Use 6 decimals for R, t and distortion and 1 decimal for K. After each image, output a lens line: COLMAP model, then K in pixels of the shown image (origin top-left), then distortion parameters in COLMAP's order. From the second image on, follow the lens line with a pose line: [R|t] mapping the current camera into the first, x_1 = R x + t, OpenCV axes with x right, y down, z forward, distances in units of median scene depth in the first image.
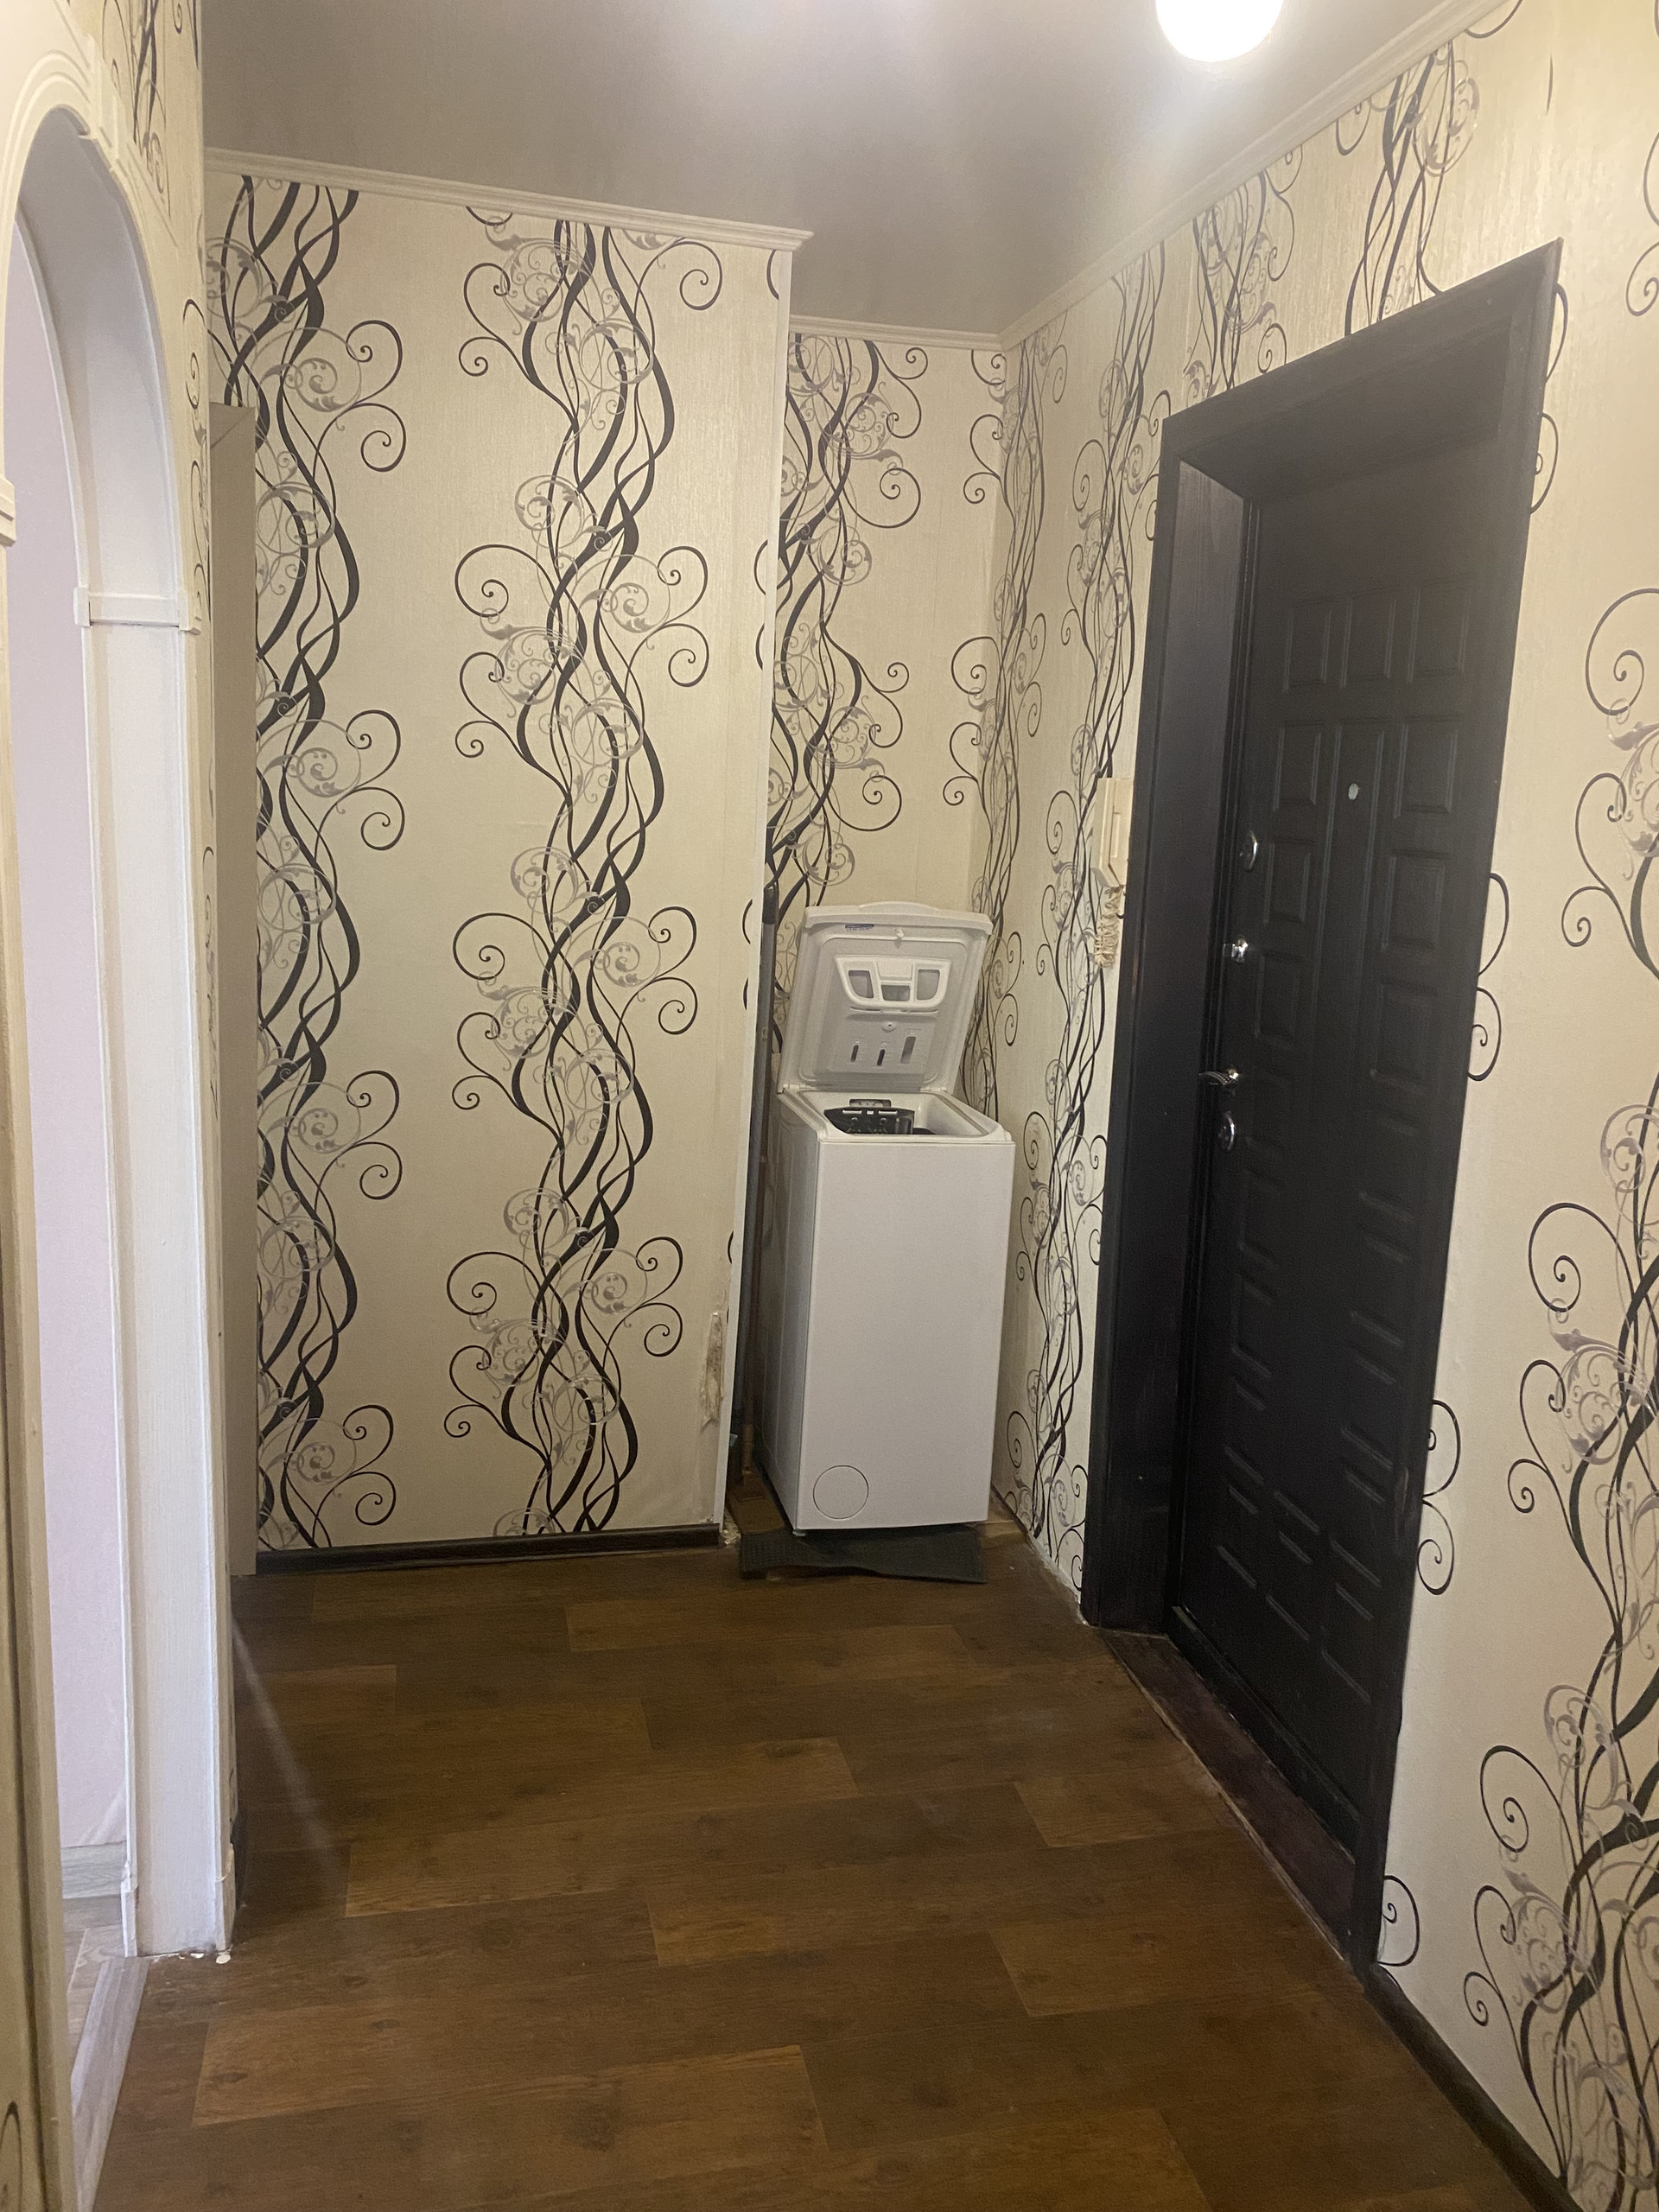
lens RADIAL K [[1753.8, 0, 829.5], [0, 1753.8, 1106.0], [0, 0, 1]] dist [0.005629, 0.002152]
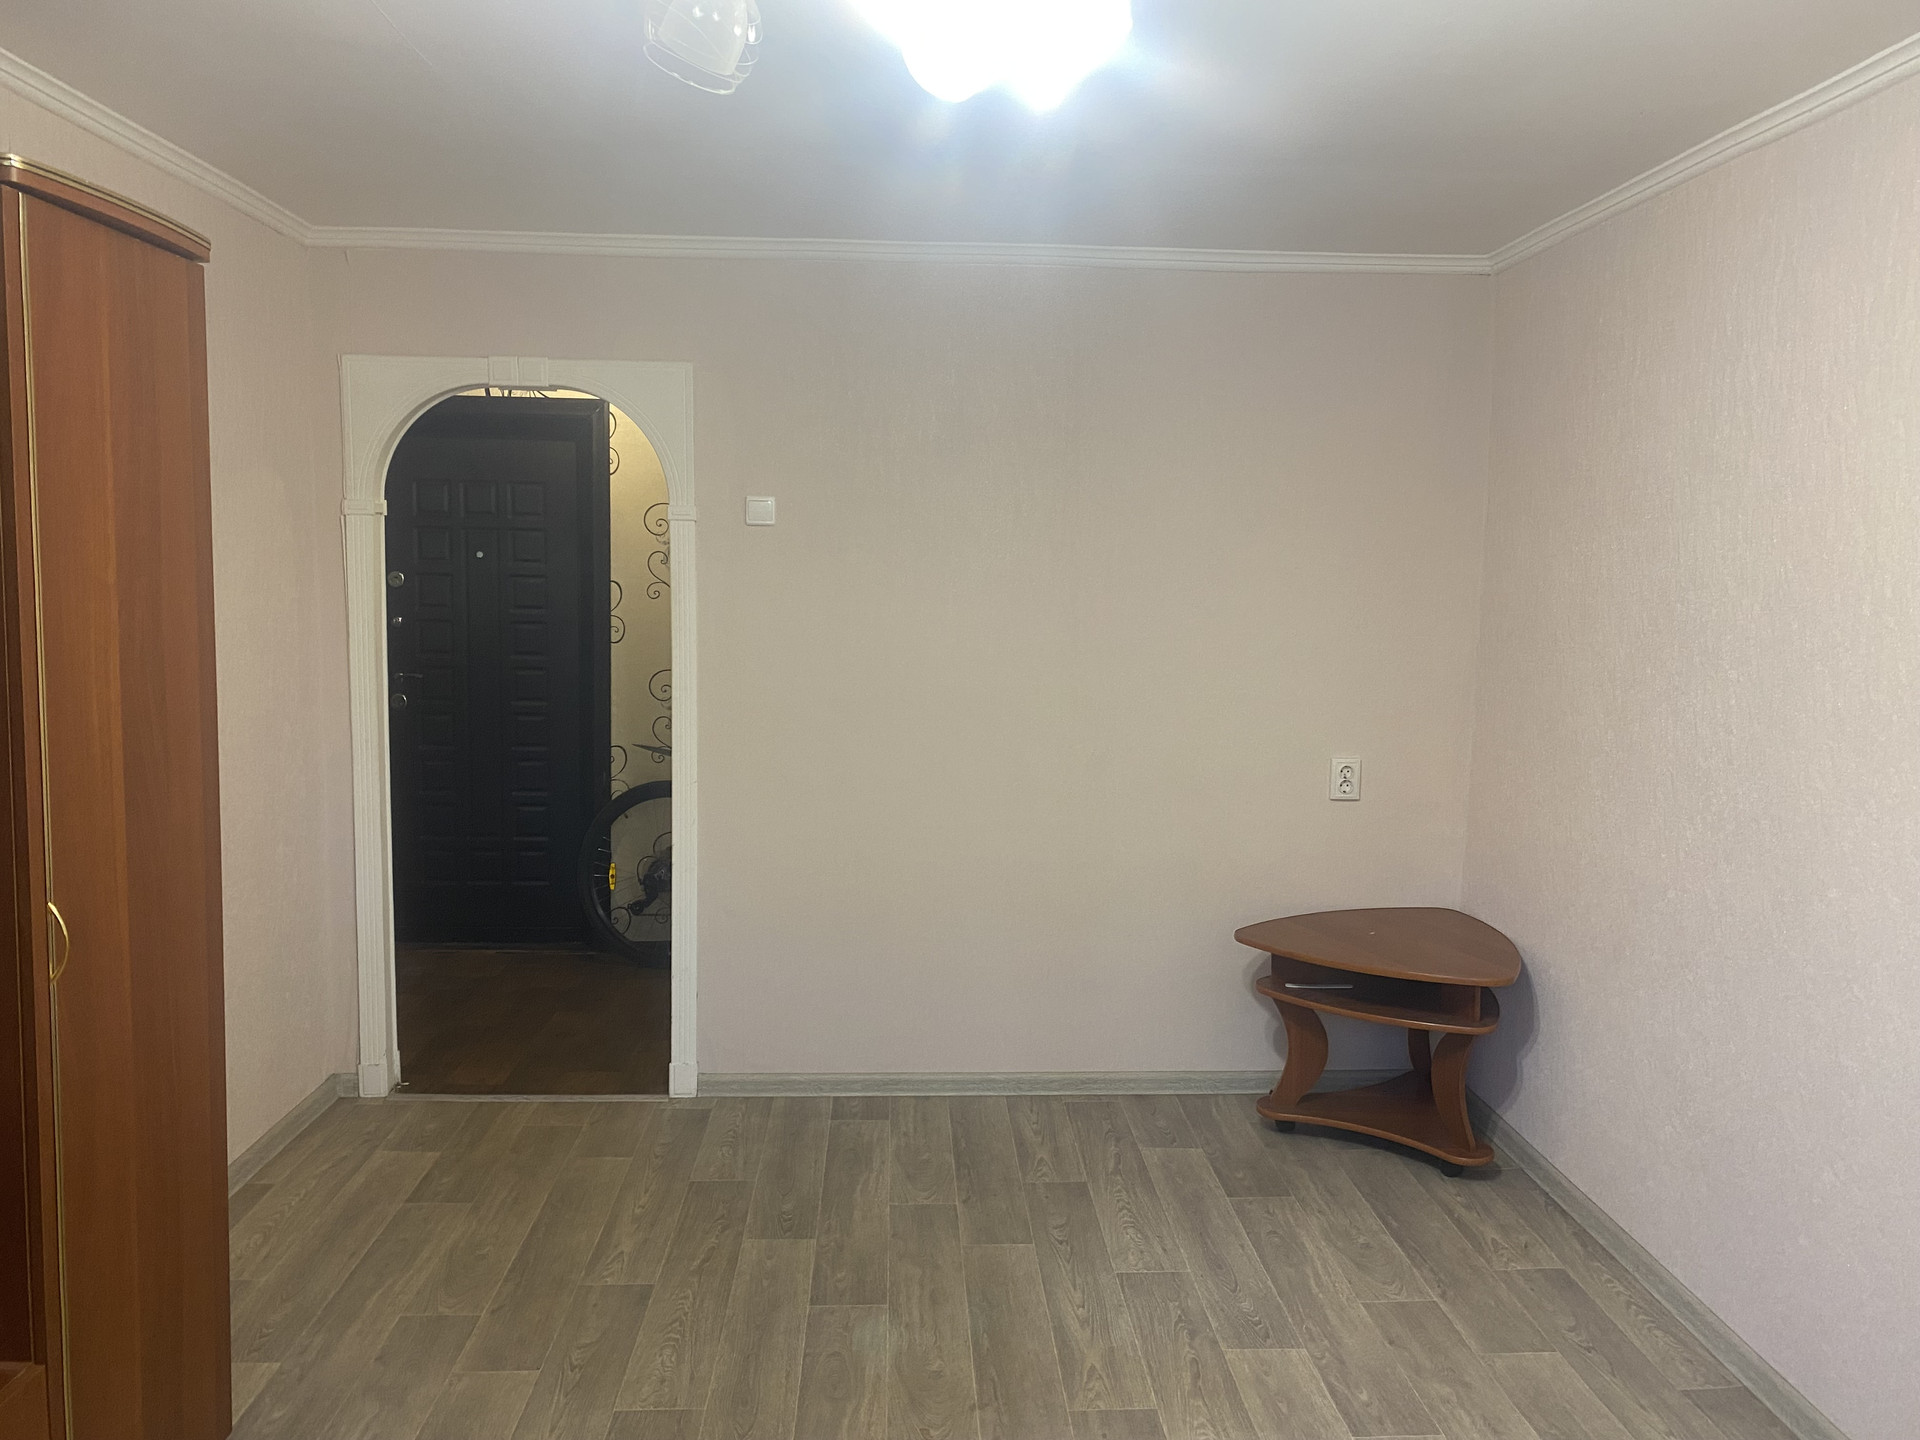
lens RADIAL K [[1522.3, 0, 960.0], [0, 1522.3, 720.0], [0, 0, 1]] dist [0.005629, 0.002152]
pose [[0.185430, -0.138323, 0.972873, -2.306770], [0.170330, 0.979581, 0.106811, -0.068220], [-0.967783, 0.145904, 0.205204, -0.187101]]
